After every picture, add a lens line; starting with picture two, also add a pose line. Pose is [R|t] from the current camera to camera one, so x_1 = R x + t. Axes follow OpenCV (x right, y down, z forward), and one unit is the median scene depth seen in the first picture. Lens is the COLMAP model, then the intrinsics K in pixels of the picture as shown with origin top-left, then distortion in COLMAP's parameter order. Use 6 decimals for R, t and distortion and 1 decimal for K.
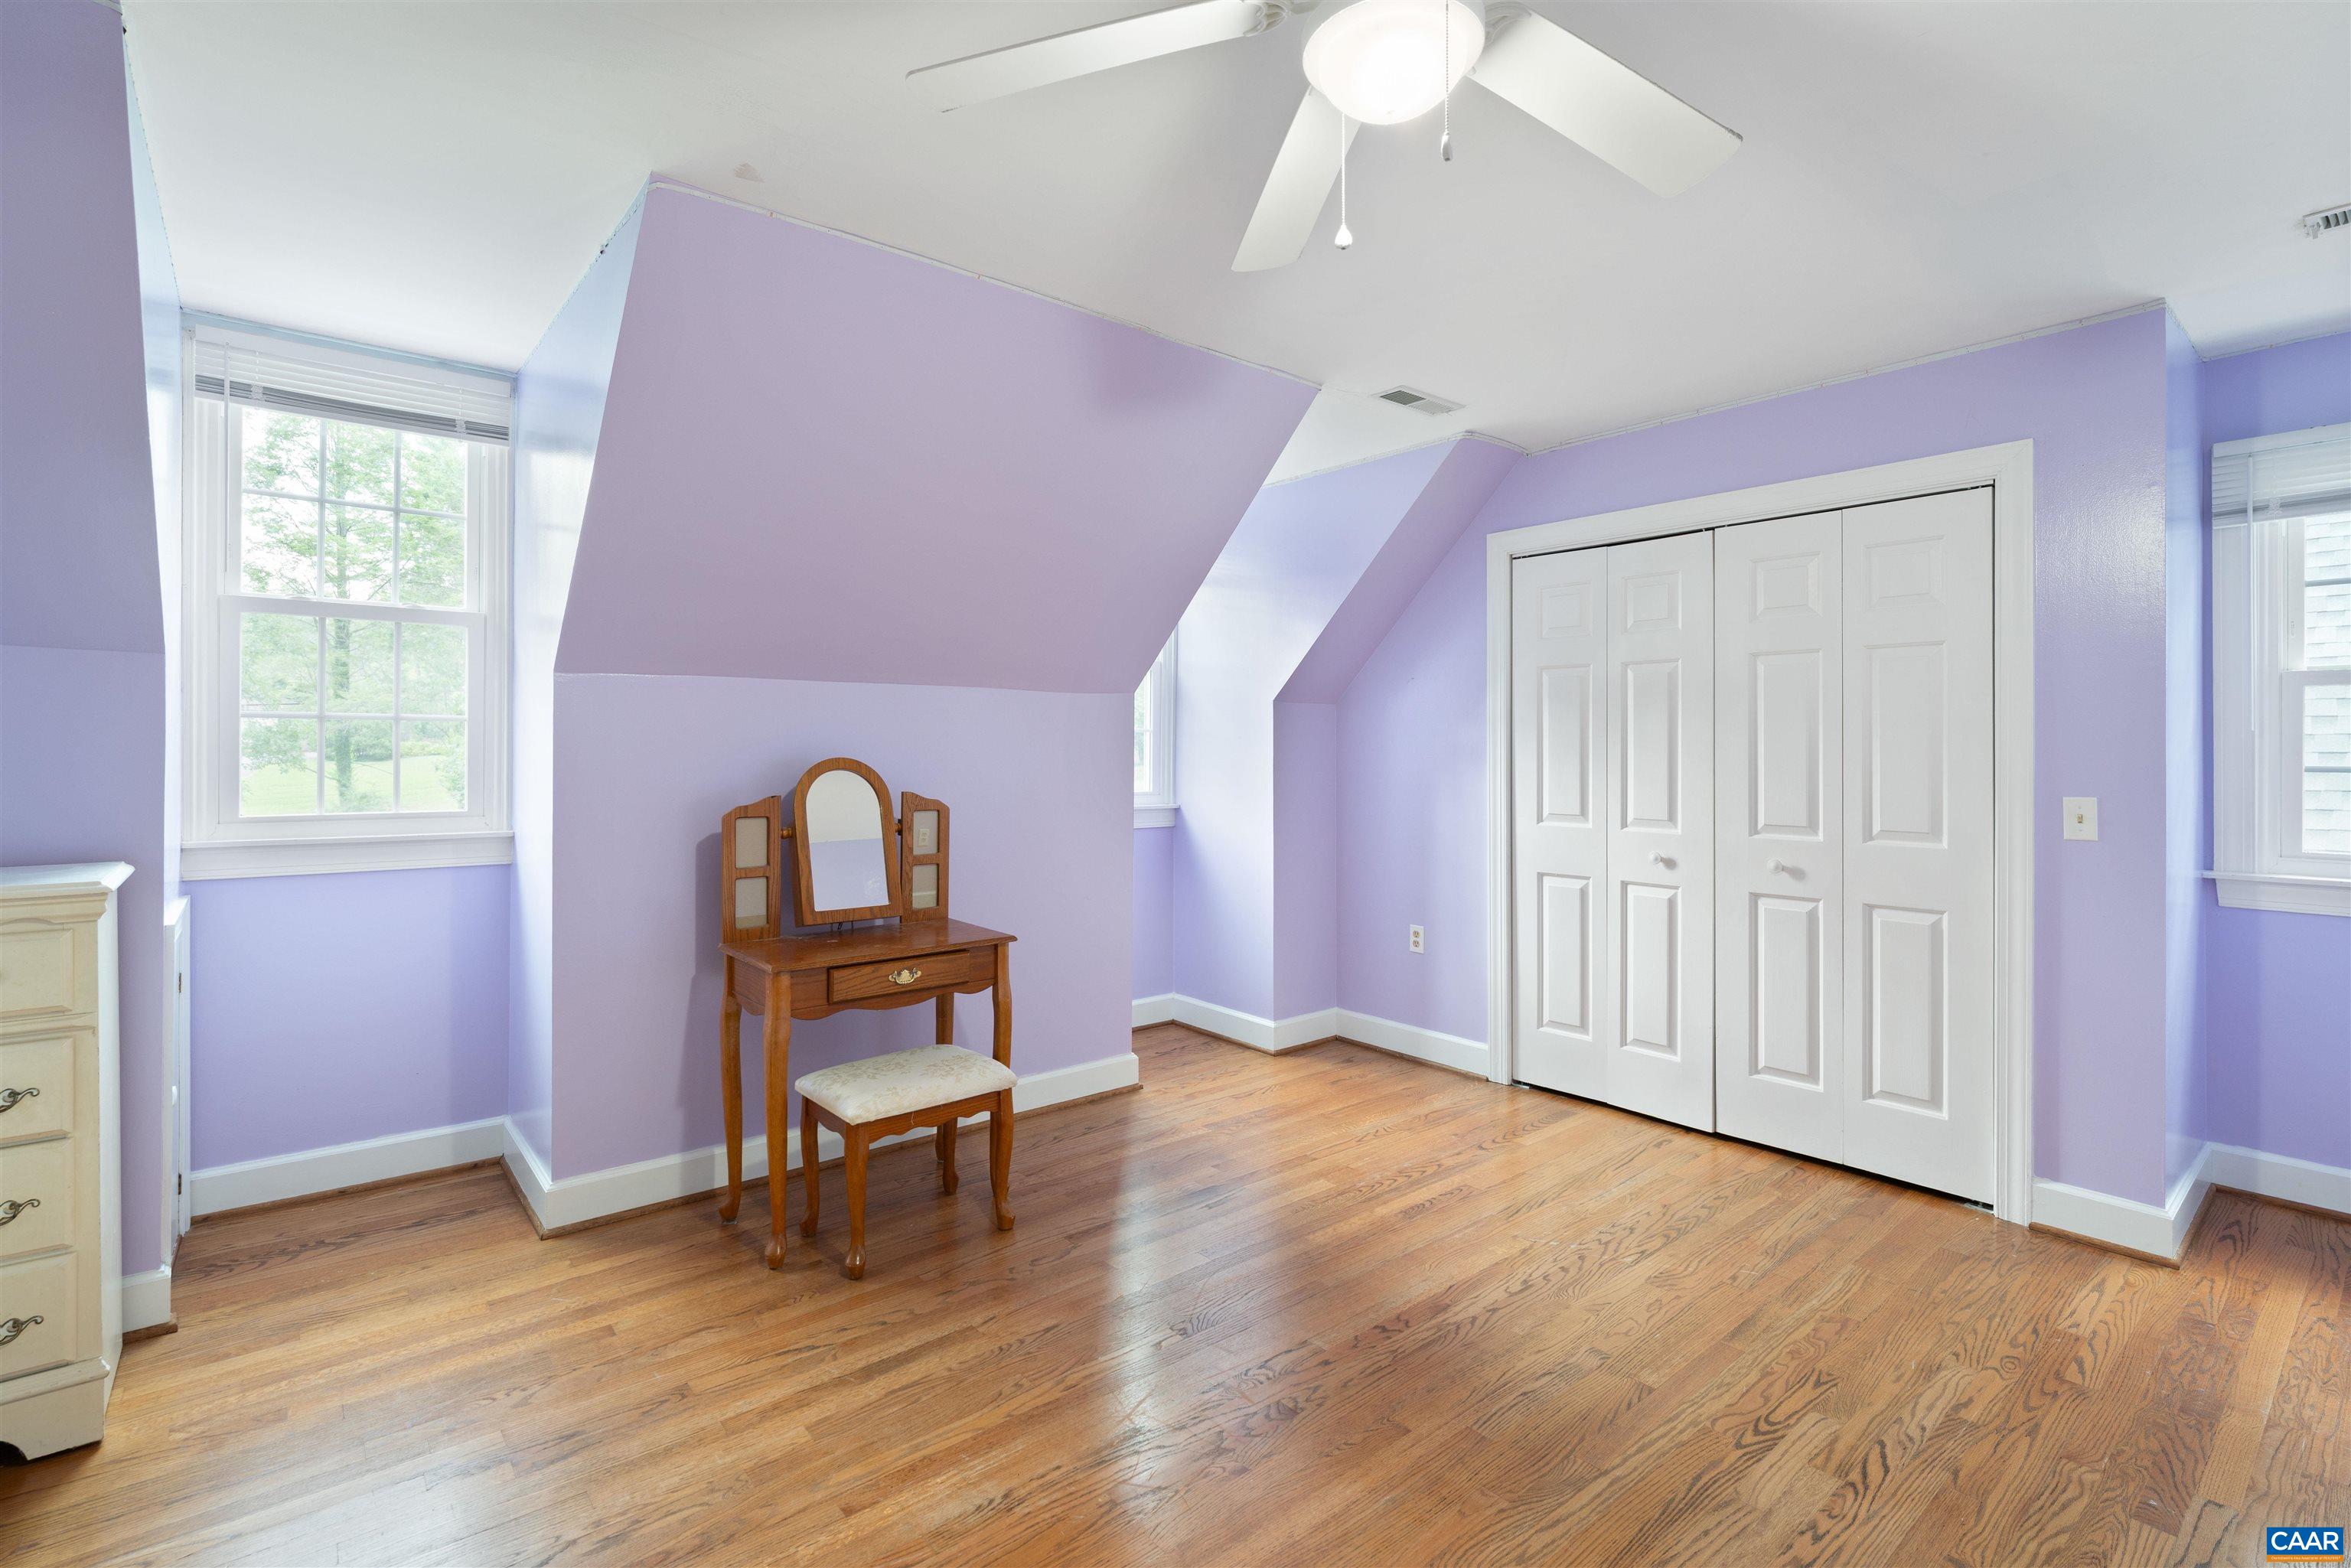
lens RADIAL K [[1086.6, 0, 1190.9], [0, 1086.6, 765.3], [0, 0, 1]] dist [-0.002688, -0.001473]
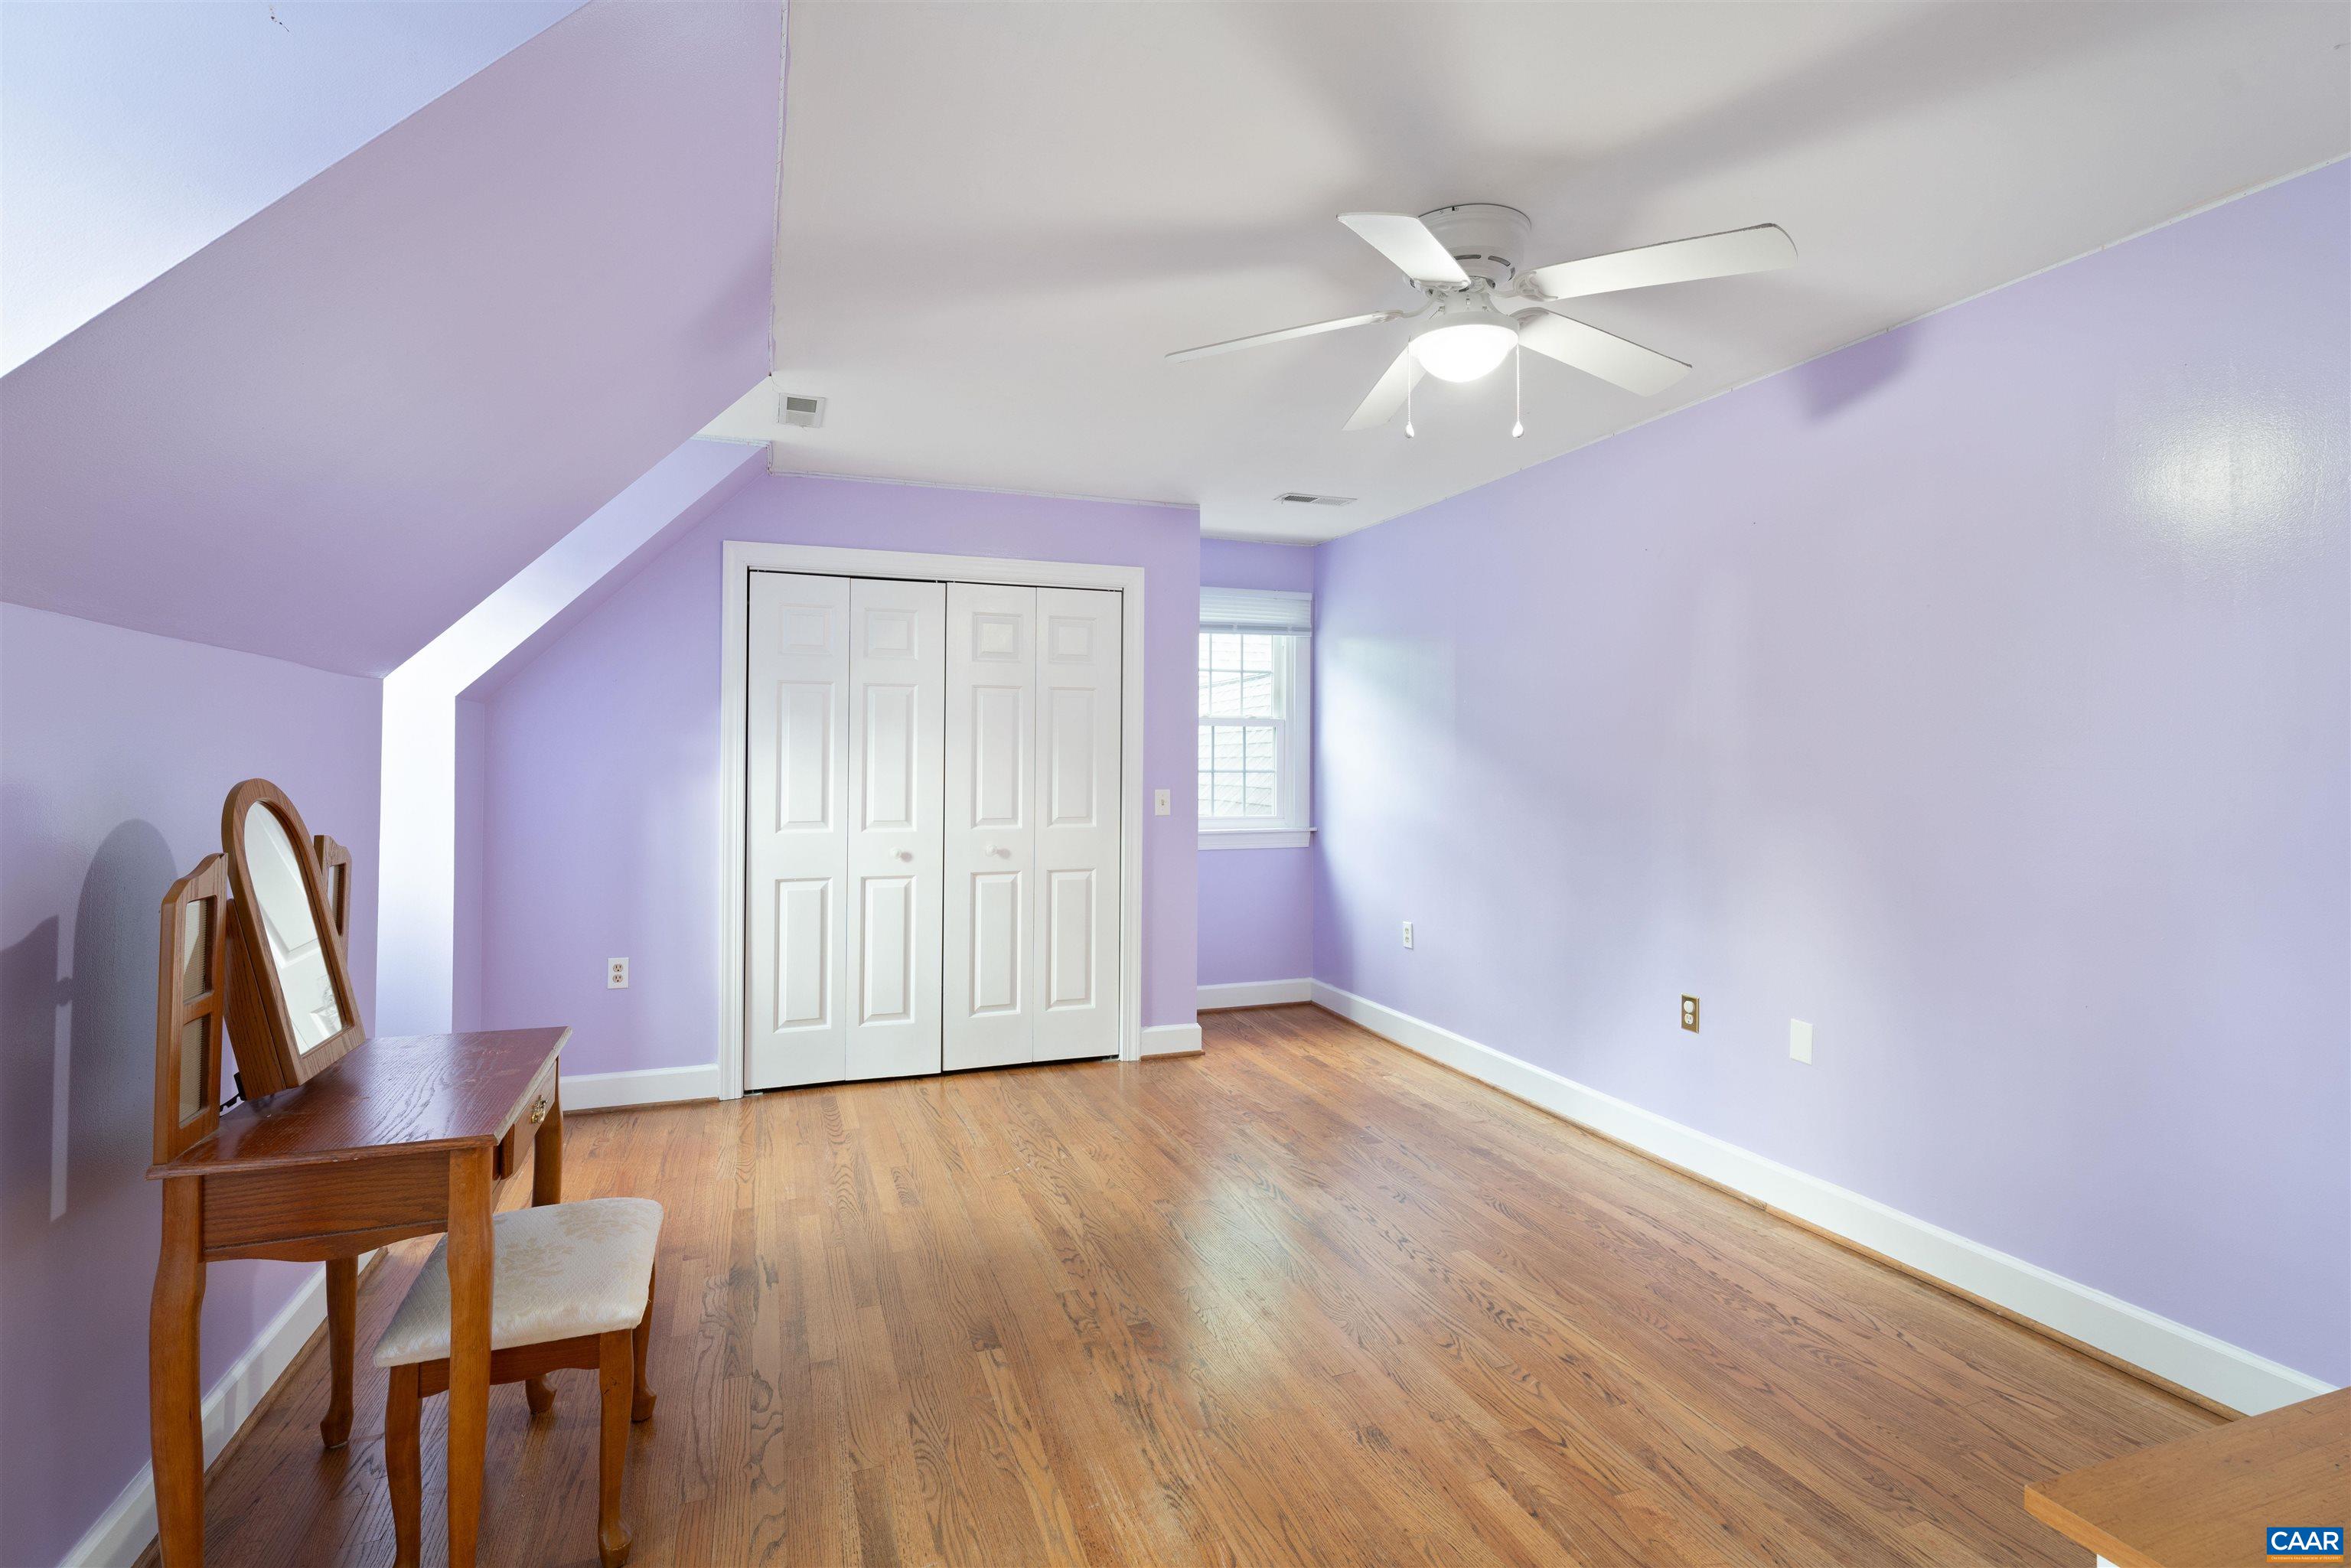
lens RADIAL K [[1086.6, 0, 1184.0], [0, 1086.6, 761.2], [0, 0, 1]] dist [-0.002688, -0.001473]
pose [[0.342800, -0.003099, 0.939403, -0.626239], [0.012223, 0.999925, -0.001162, -0.009723], [-0.939329, 0.011880, 0.342812, 0.342528]]
